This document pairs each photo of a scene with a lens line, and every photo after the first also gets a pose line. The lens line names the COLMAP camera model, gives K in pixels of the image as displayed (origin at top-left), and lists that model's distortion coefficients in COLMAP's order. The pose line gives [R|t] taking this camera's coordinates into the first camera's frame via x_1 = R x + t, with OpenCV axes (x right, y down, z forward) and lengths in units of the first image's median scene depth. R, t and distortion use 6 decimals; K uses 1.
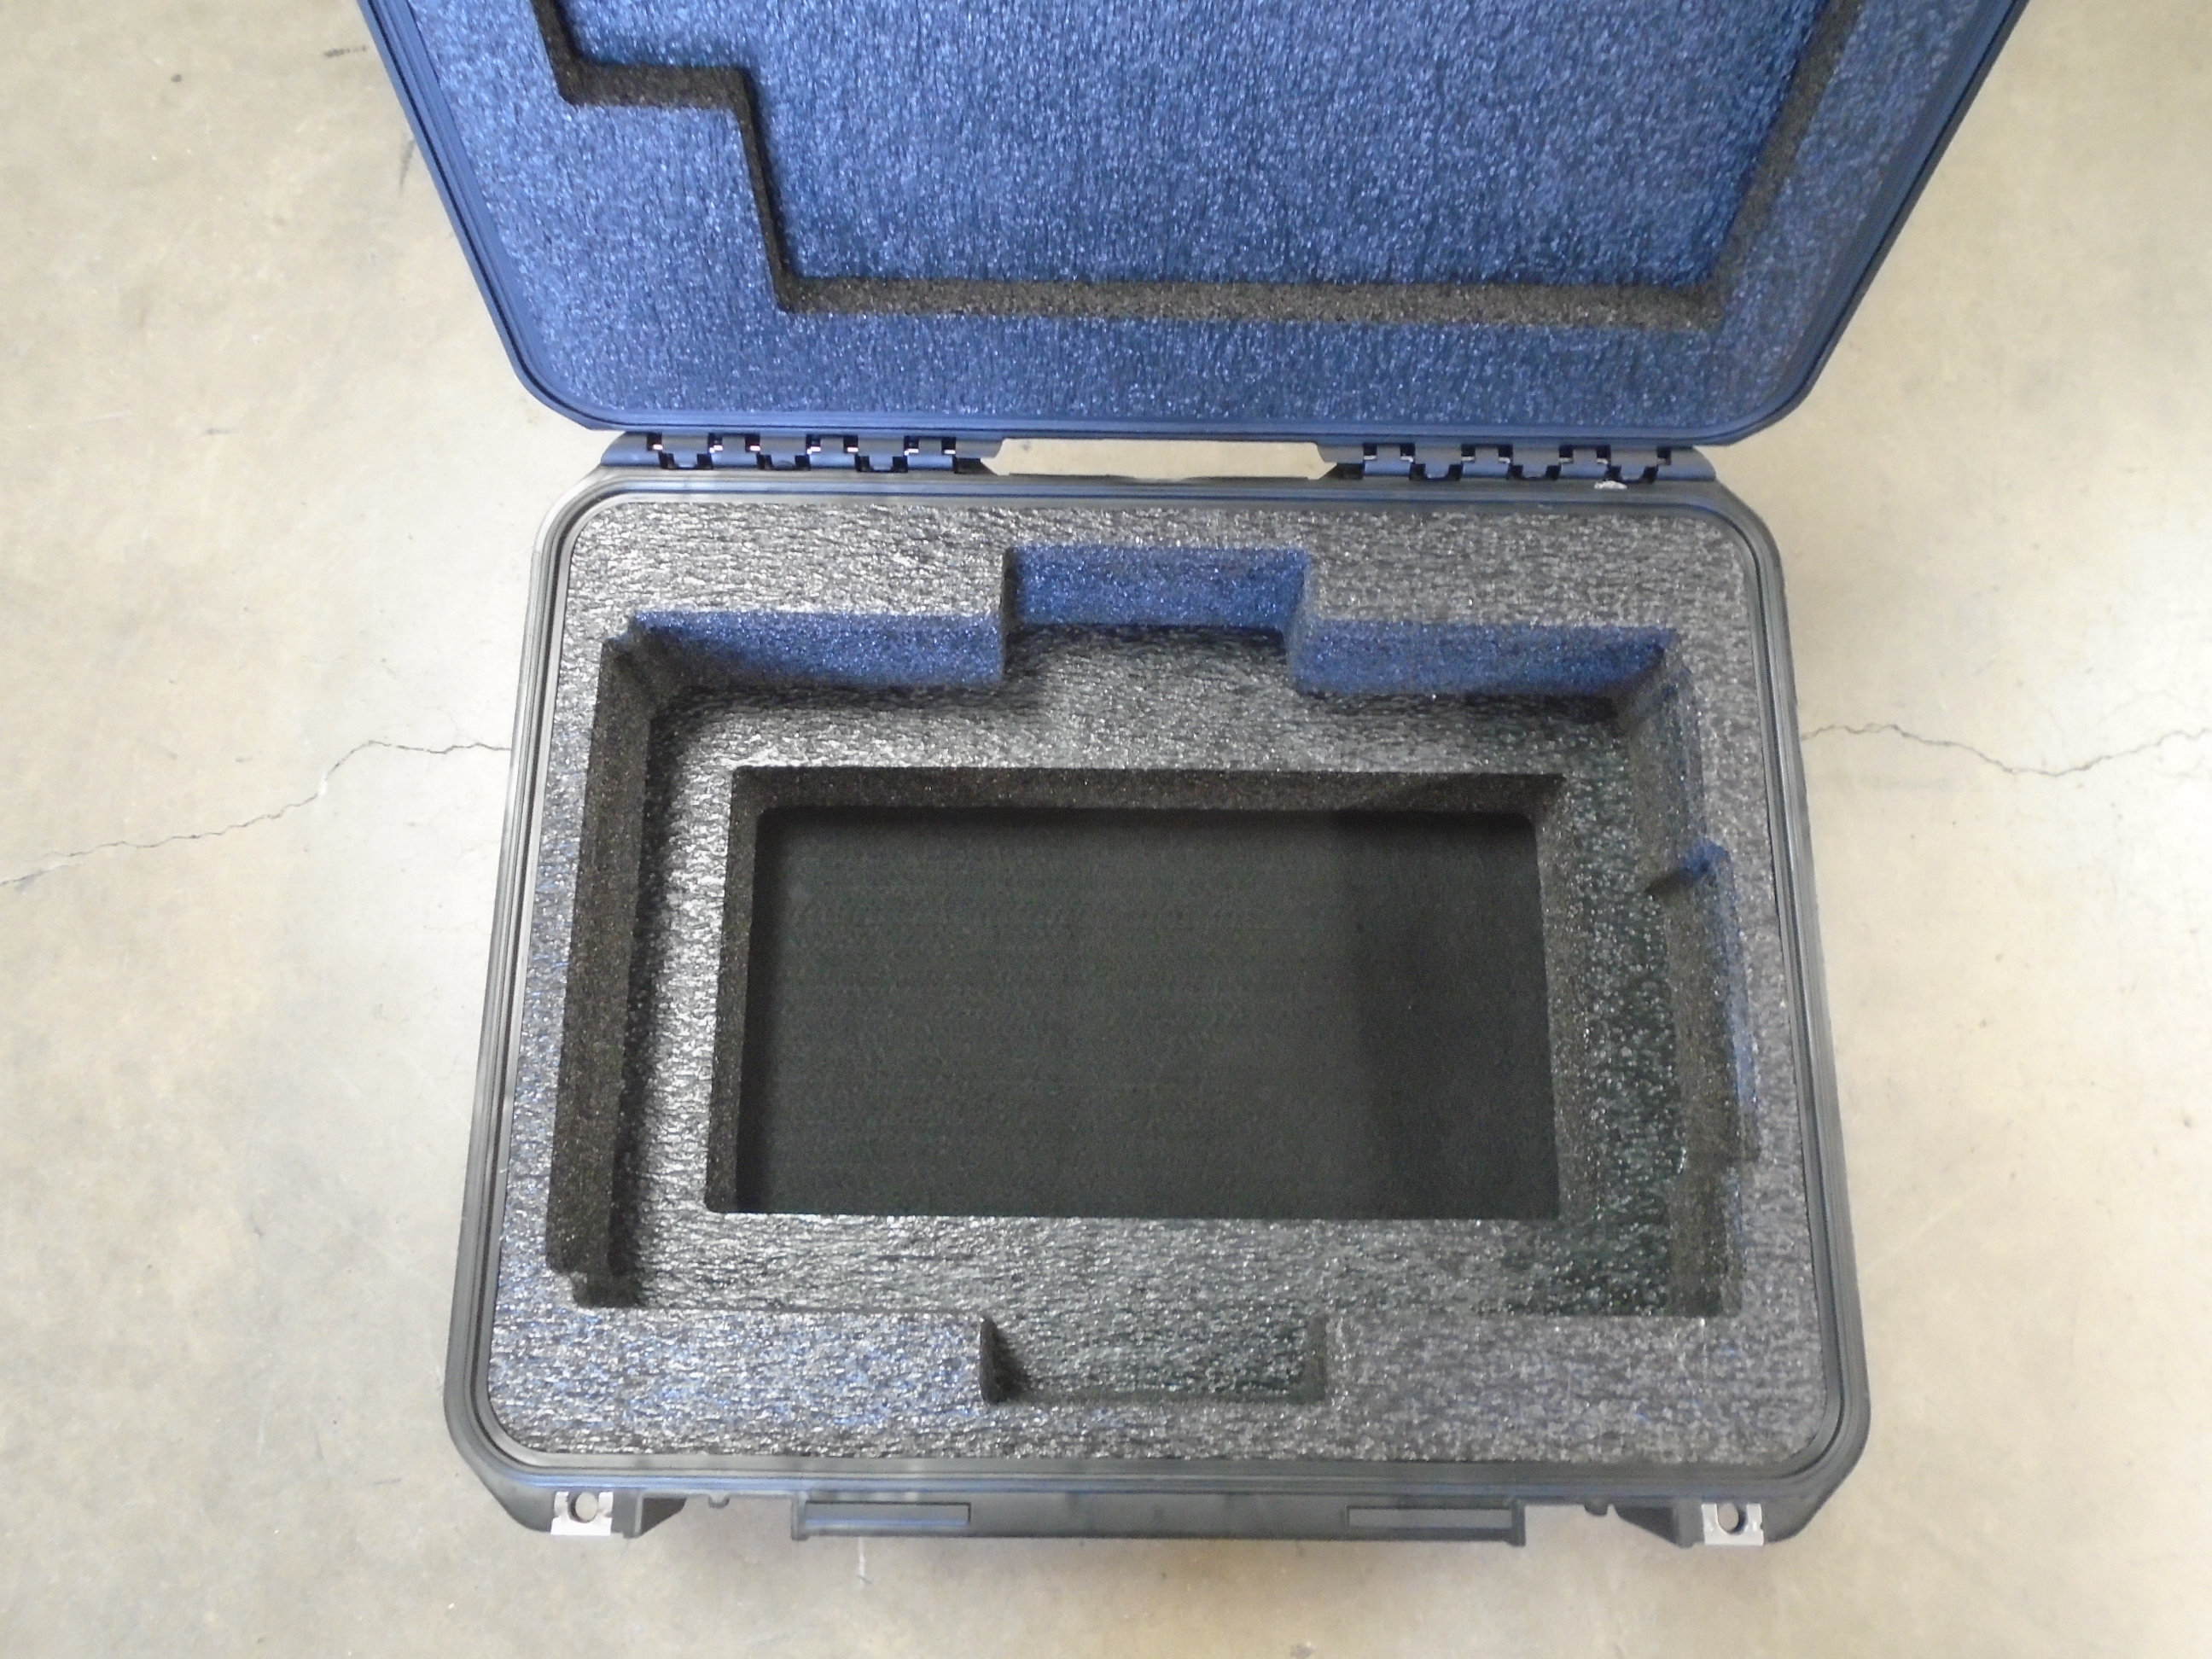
lens RADIAL K [[1702.5, 0, 1105.5], [0, 1702.5, 815.8], [0, 0, 1]] dist [-0.006571, -0.000670]
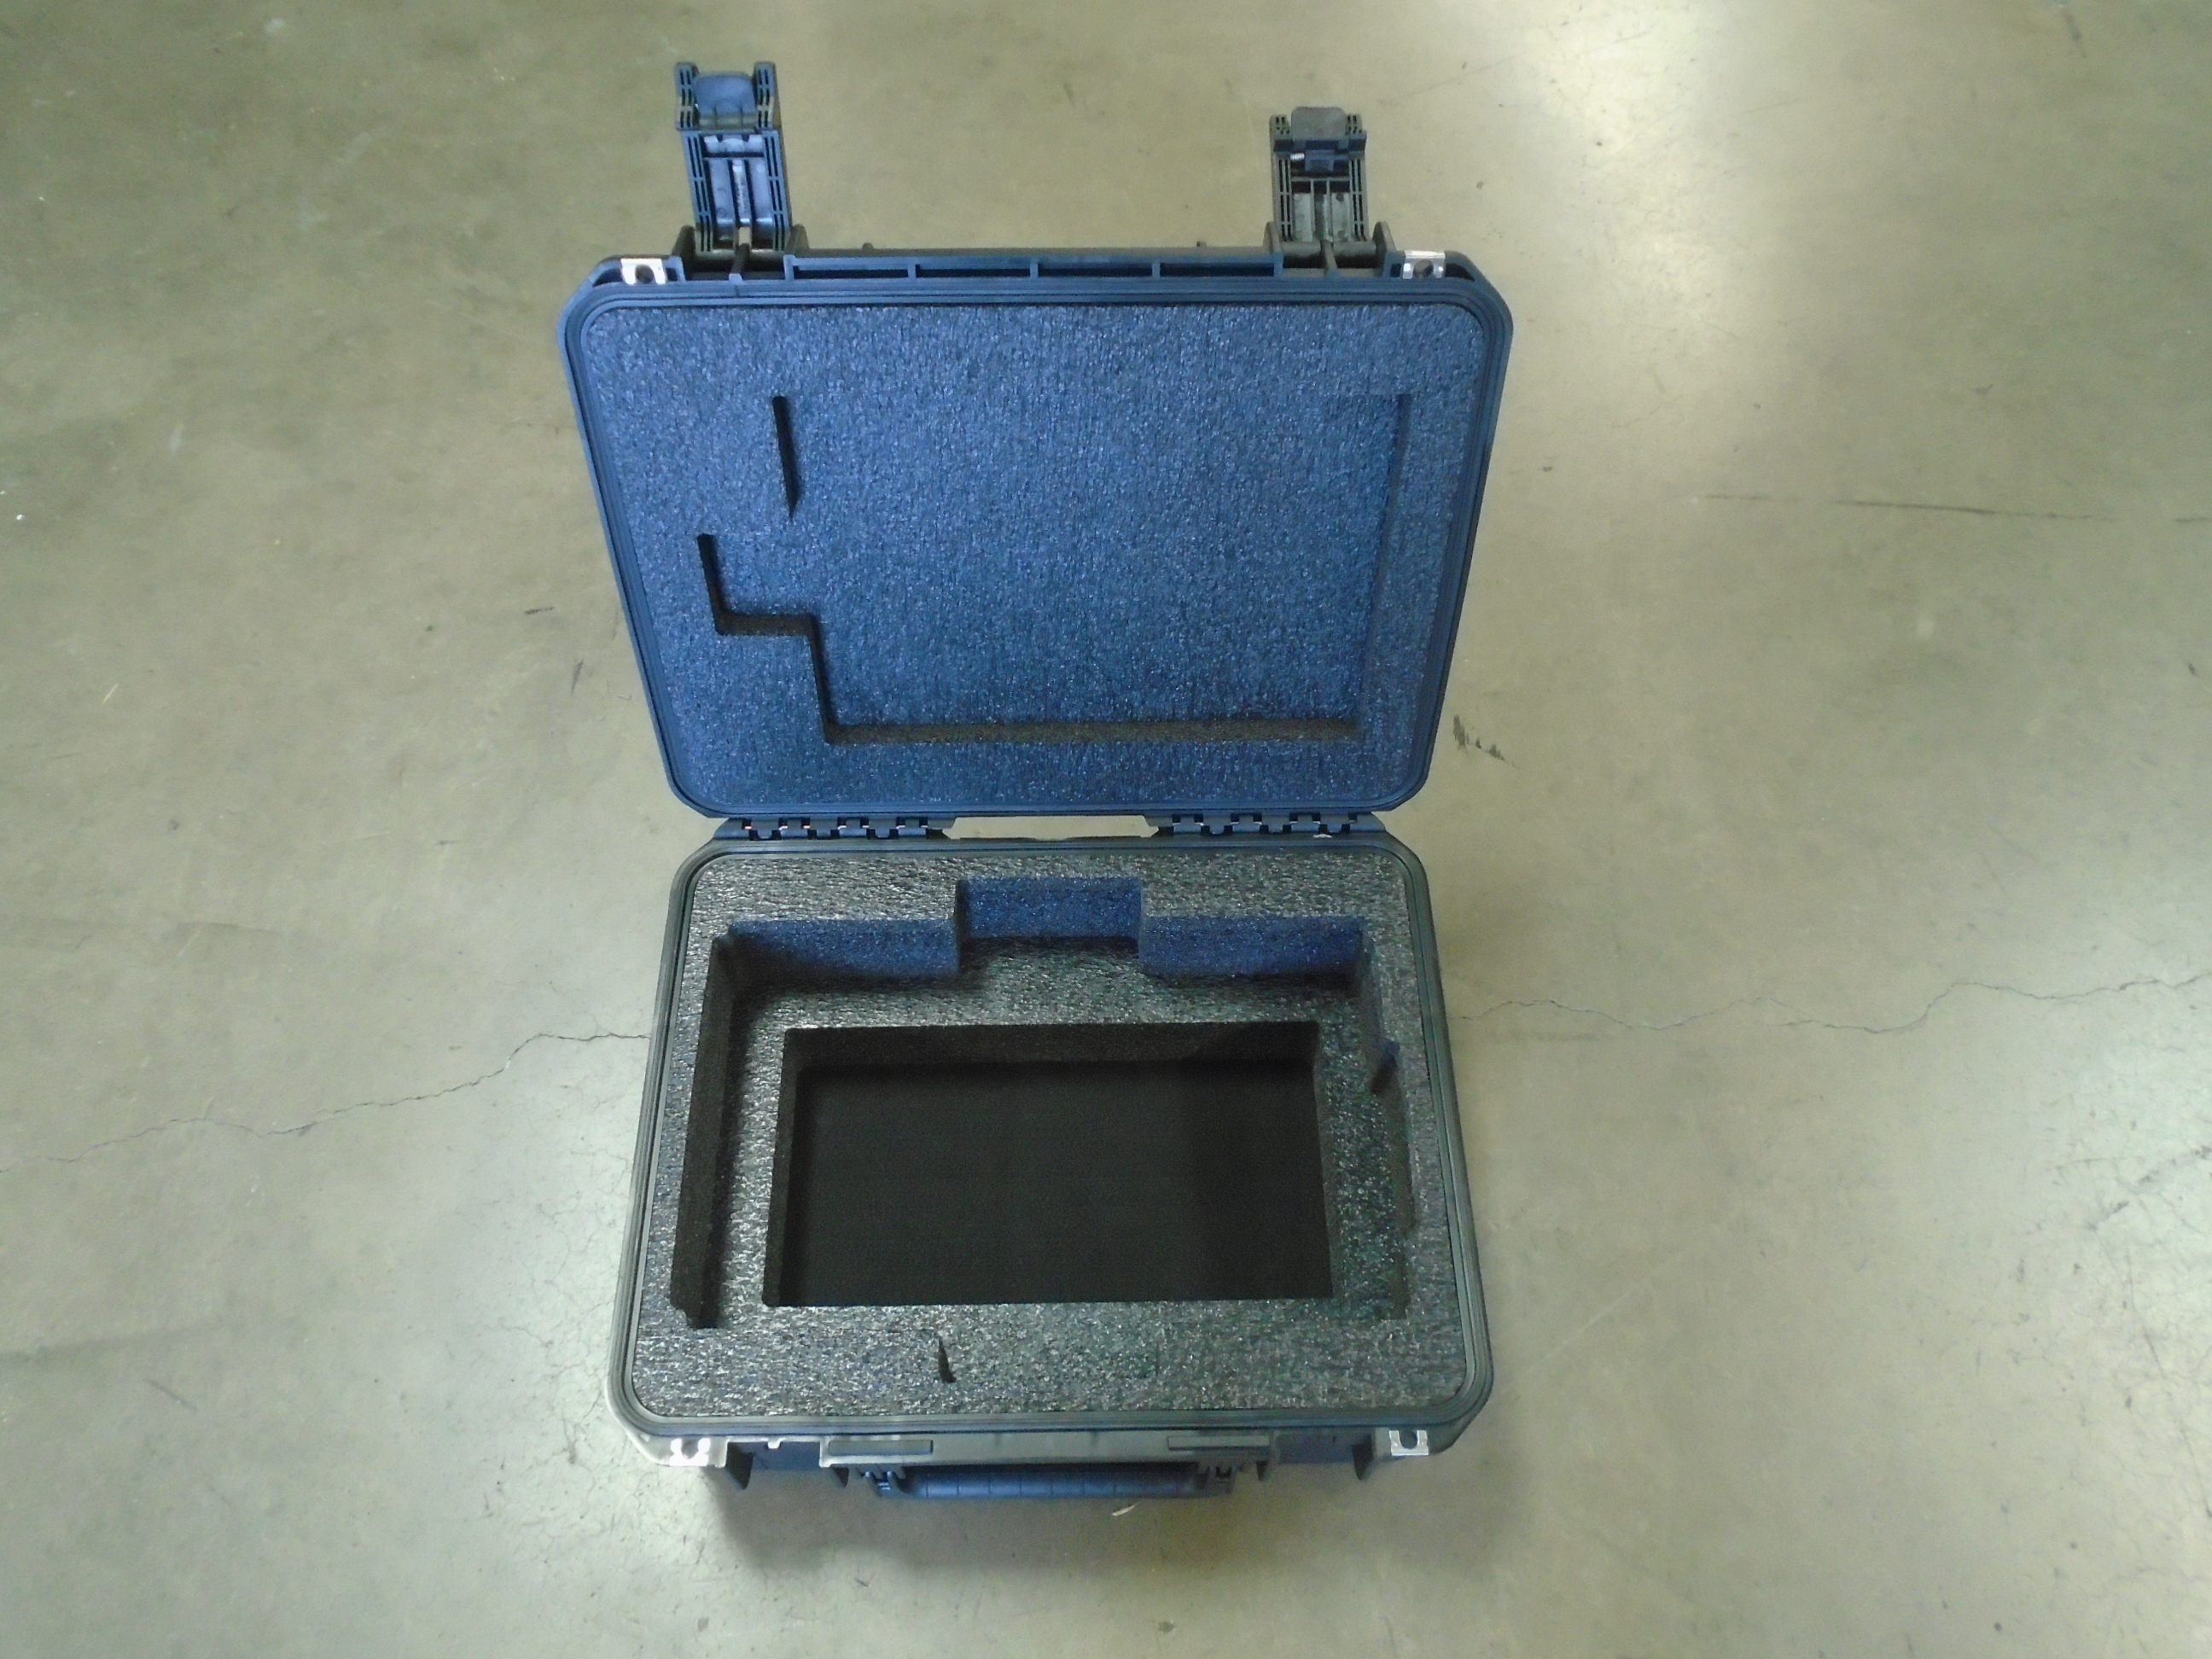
lens RADIAL K [[1677.0, 0, 1113.5], [0, 1677.0, 828.7], [0, 0, 1]] dist [-0.003474, -0.002072]
pose [[0.999585, -0.024846, 0.014590, 0.070462], [0.027928, 0.960009, -0.278573, 0.252963], [-0.007085, 0.278864, 0.960304, -0.580648]]
